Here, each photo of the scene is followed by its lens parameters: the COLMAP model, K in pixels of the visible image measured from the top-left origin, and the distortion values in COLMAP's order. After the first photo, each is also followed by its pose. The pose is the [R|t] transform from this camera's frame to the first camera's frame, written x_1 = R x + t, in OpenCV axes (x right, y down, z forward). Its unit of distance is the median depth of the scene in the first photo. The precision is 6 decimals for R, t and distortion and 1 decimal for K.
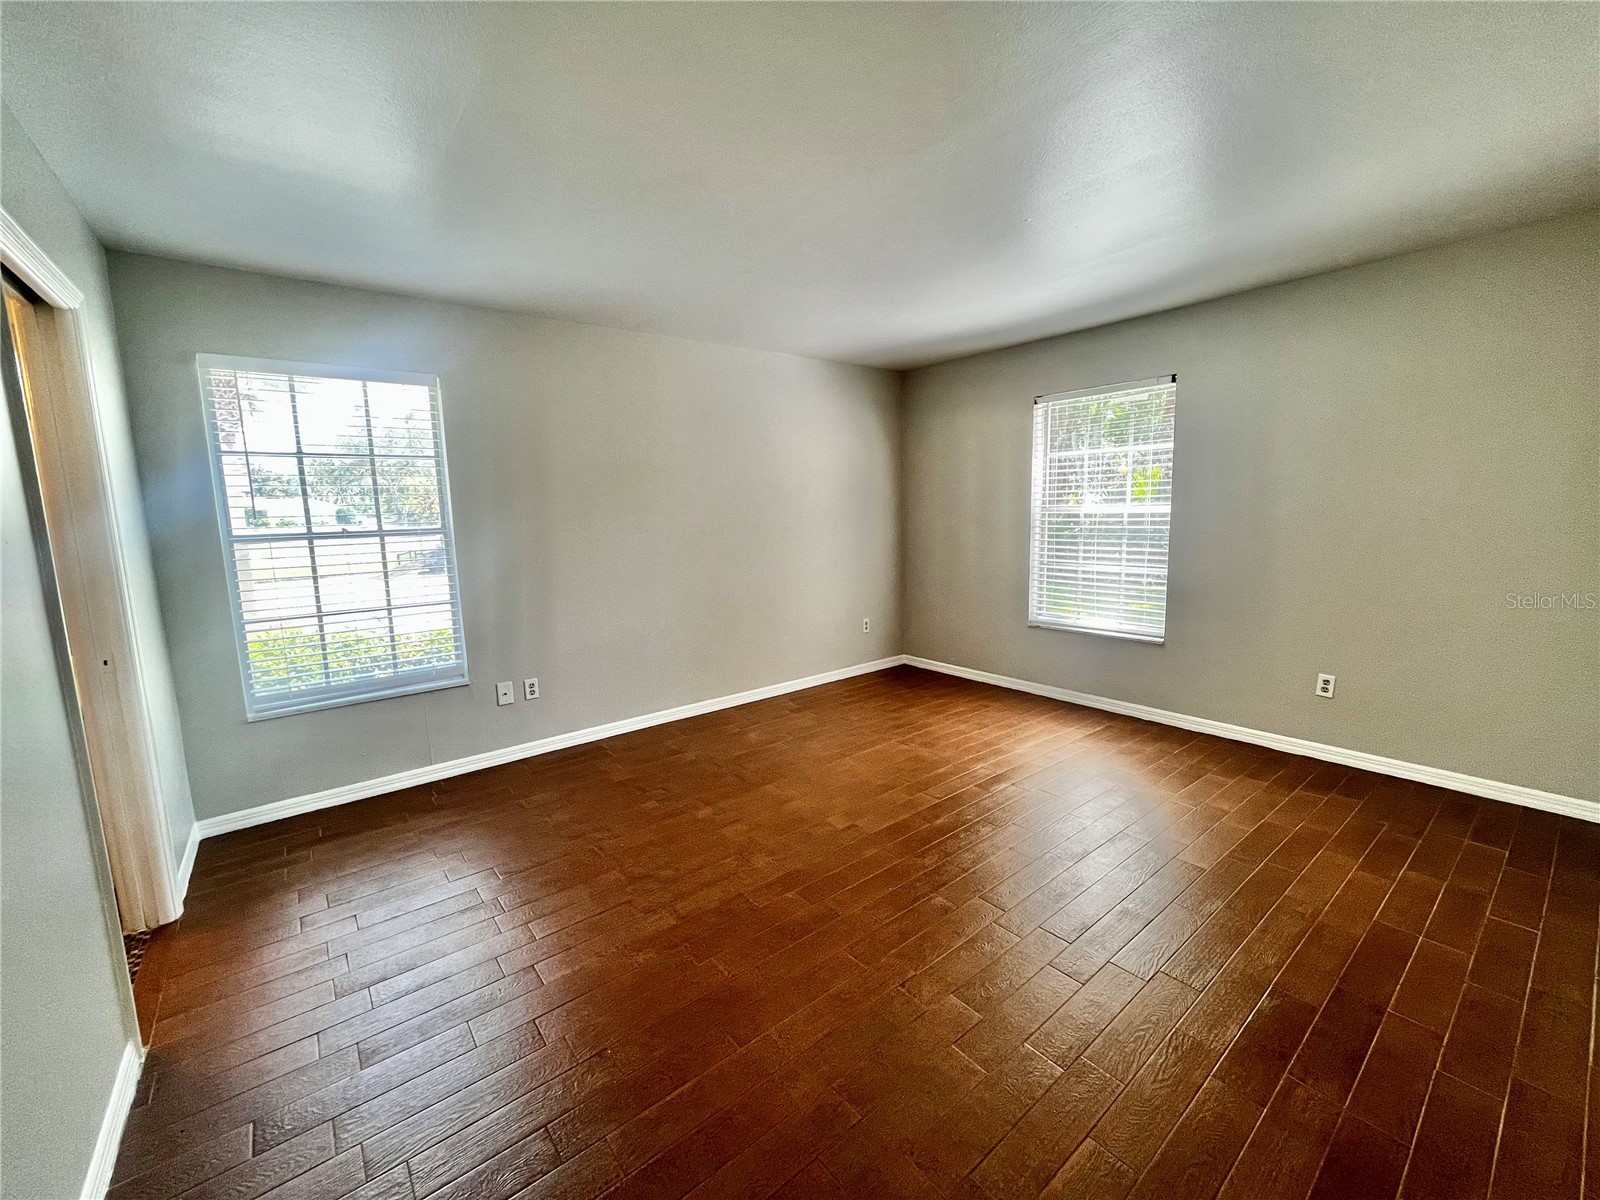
lens RADIAL K [[646.6, 0, 799.5], [0, 646.6, 598.2], [0, 0, 1]] dist [-0.006795, -0.000086]
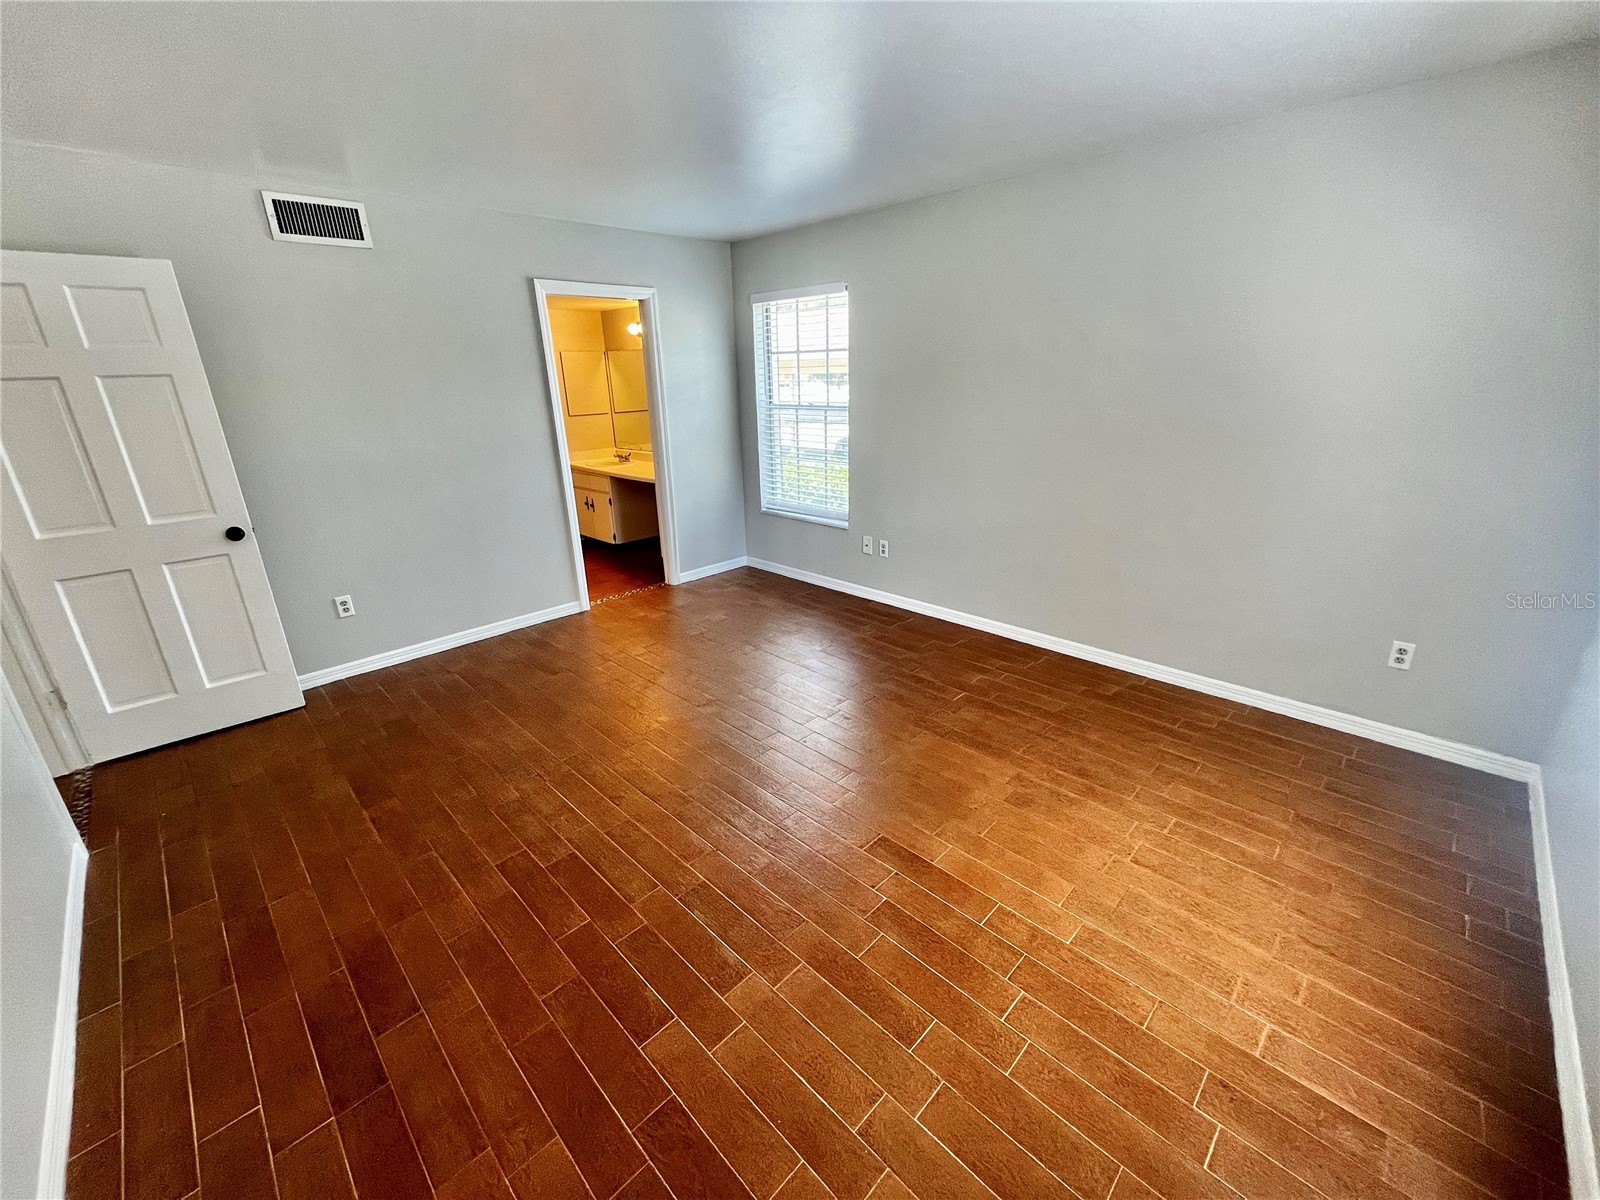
lens RADIAL K [[646.6, 0, 800.5], [0, 646.6, 599.3], [0, 0, 1]] dist [-0.006795, -0.000086]
pose [[0.112043, 0.353509, -0.928697, 0.723519], [-0.116905, 0.932781, 0.340959, -0.164948], [0.986803, 0.070367, 0.145838, 0.679515]]
